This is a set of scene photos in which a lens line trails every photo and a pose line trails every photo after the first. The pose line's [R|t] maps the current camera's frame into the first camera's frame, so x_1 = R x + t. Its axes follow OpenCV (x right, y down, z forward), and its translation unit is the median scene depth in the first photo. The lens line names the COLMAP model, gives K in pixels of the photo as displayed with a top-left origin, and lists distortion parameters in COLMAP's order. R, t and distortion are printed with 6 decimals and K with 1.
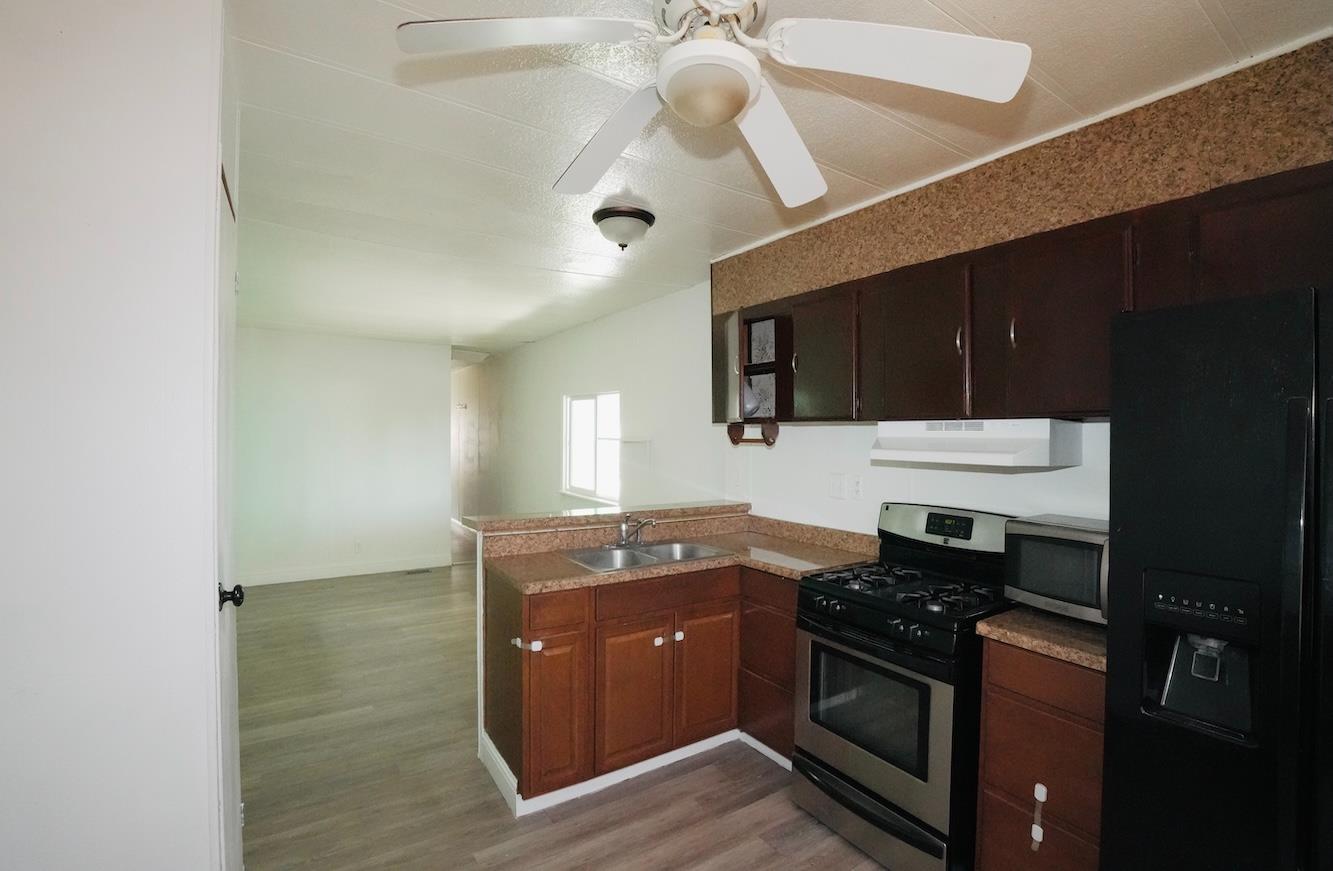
lens RADIAL K [[588.5, 0, 754.8], [0, 588.5, 447.5], [0, 0, 1]] dist [-0.032898, 0.002226]
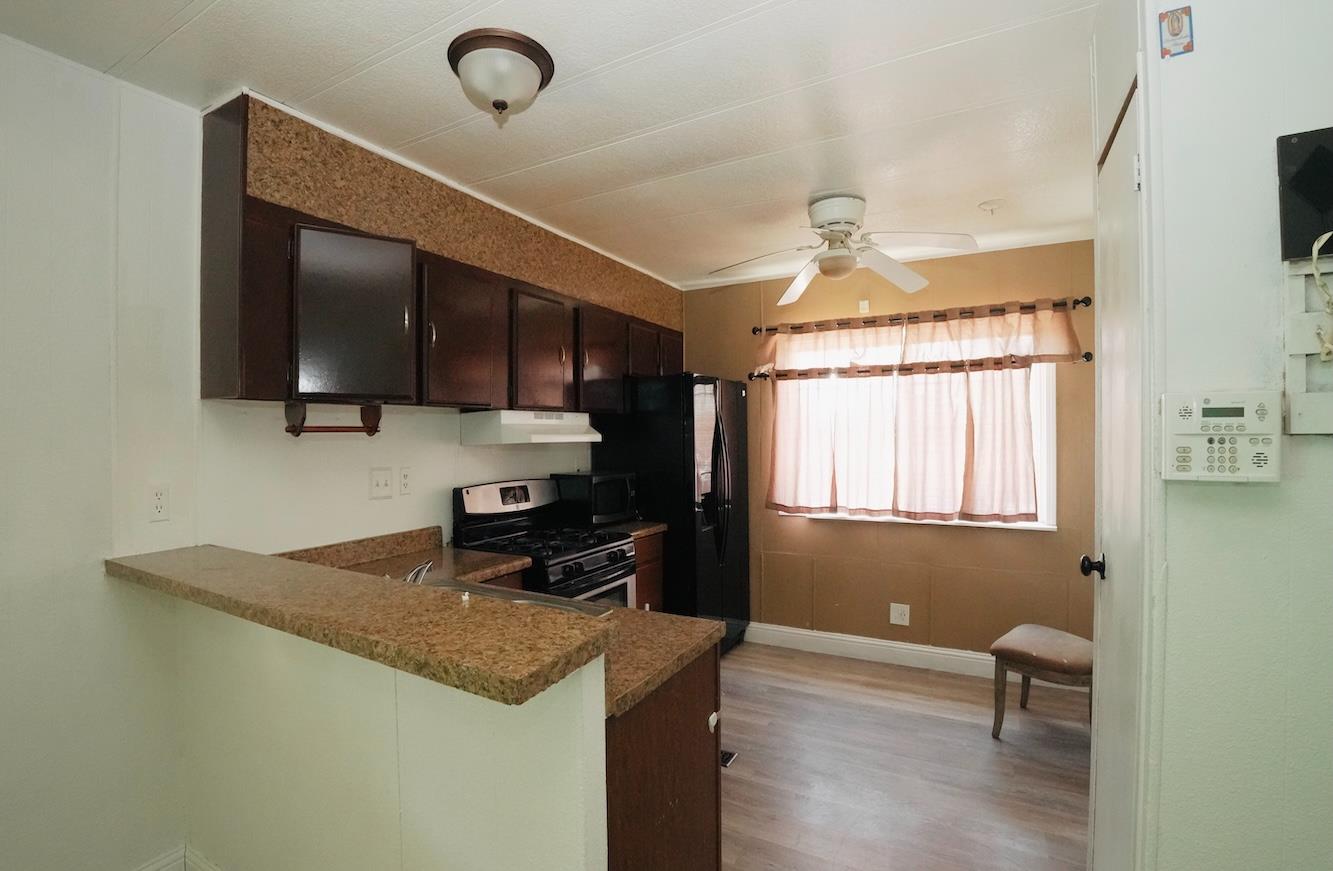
lens RADIAL K [[588.5, 0, 669.9], [0, 588.5, 433.5], [0, 0, 1]] dist [-0.032898, 0.002226]
pose [[-0.362873, -0.017780, 0.931669, -0.789101], [0.008888, 0.999706, 0.022540, -0.019013], [-0.931796, 0.016460, -0.362608, 0.944688]]
